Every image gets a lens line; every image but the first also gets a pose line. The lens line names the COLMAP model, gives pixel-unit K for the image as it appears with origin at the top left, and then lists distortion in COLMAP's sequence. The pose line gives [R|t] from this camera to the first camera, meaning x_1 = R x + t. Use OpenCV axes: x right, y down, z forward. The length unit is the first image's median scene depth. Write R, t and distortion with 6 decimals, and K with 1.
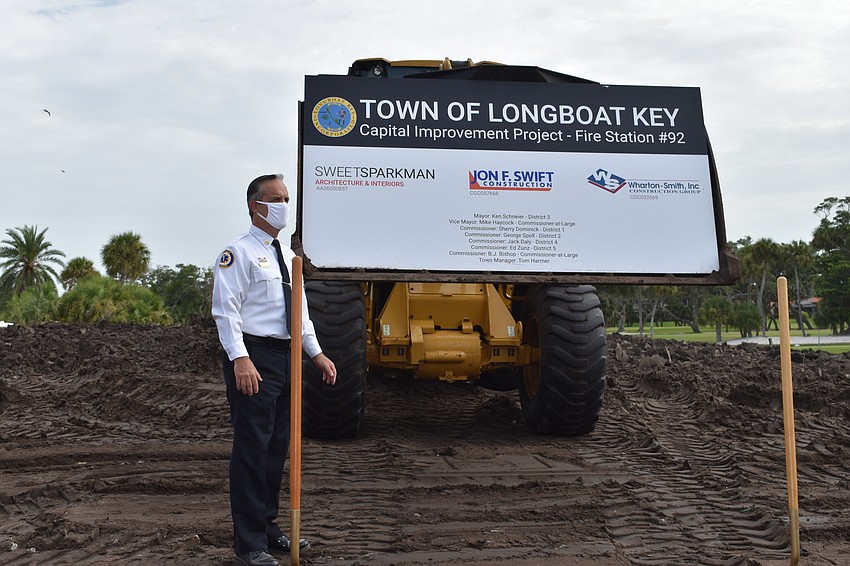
lens RADIAL K [[1153.3, 0, 425.0], [0, 1153.3, 283.0], [0, 0, 1]] dist [-0.028680, -0.026721]
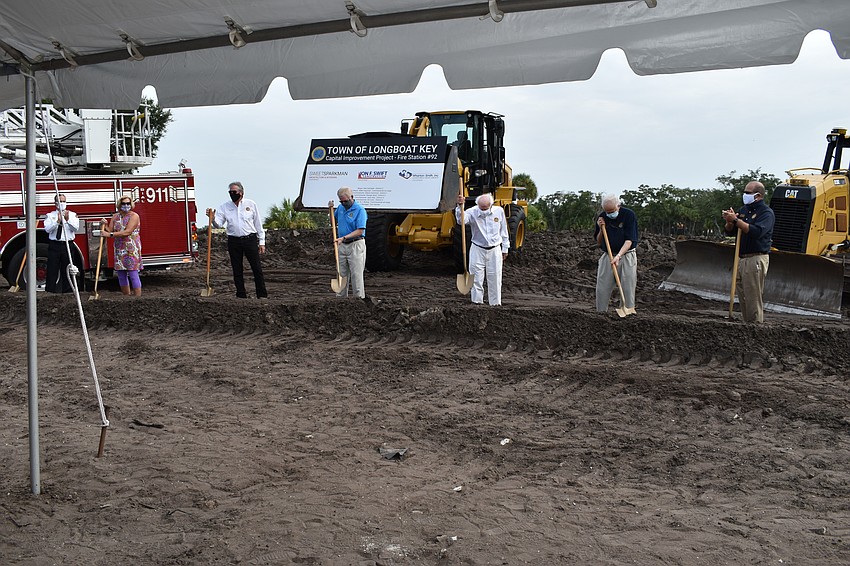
lens RADIAL K [[750.4, 0, 425.0], [0, 750.4, 283.0], [0, 0, 1]] dist [-0.077775, -0.003532]
pose [[0.900484, 0.044530, -0.432603, 0.950291], [0.002414, 0.994217, 0.107364, -0.023510], [0.434882, -0.097724, 0.895169, -0.561309]]
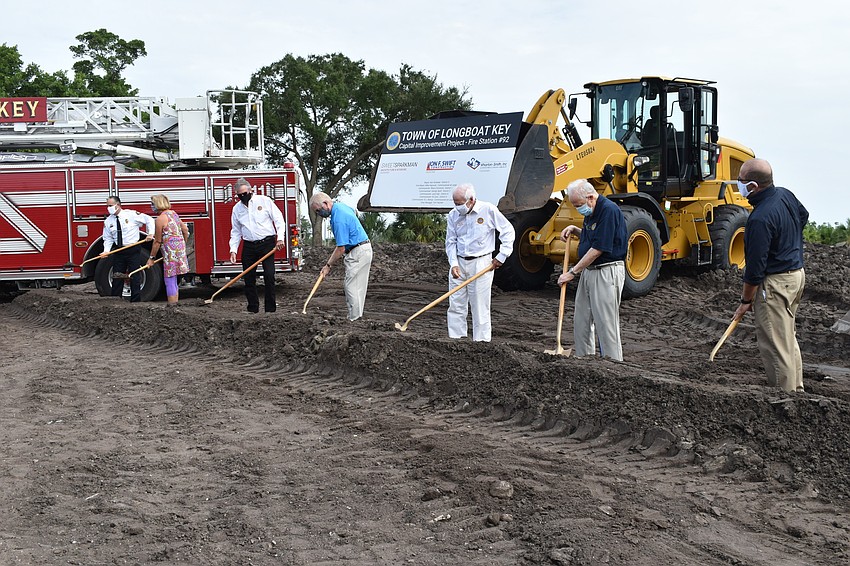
lens RADIAL K [[923.3, 0, 425.0], [0, 923.3, 283.0], [0, 0, 1]] dist [-0.064975, 0.002881]
pose [[0.610582, 0.059916, -0.789683, 1.408356], [0.003998, 0.996888, 0.078728, -0.004757], [0.791943, -0.051227, 0.608442, -0.092869]]
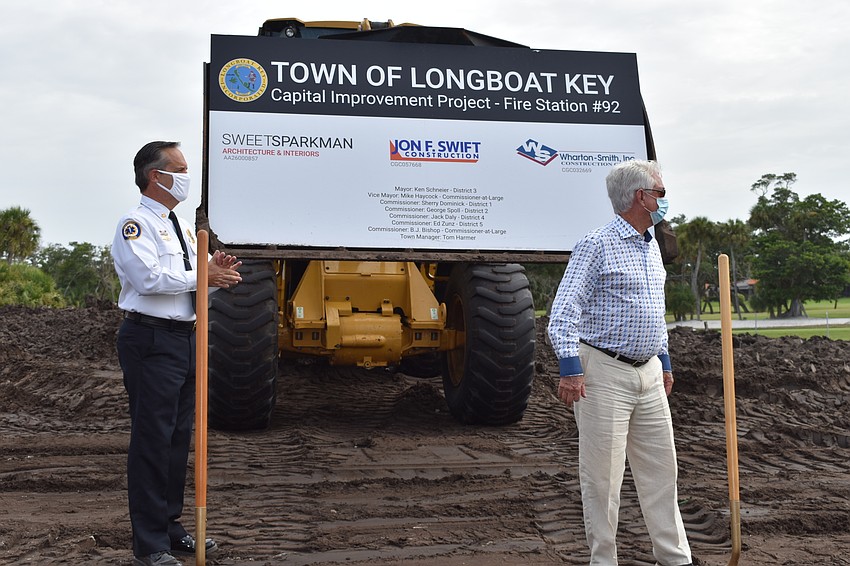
lens RADIAL K [[1233.0, 0, 425.0], [0, 1233.0, 283.0], [0, 0, 1]] dist [-0.018608, -0.016558]
pose [[0.997673, 0.000947, 0.068167, -0.000913], [-0.002033, 0.999872, 0.015864, 0.001615], [-0.068143, -0.015966, 0.997548, 0.007926]]
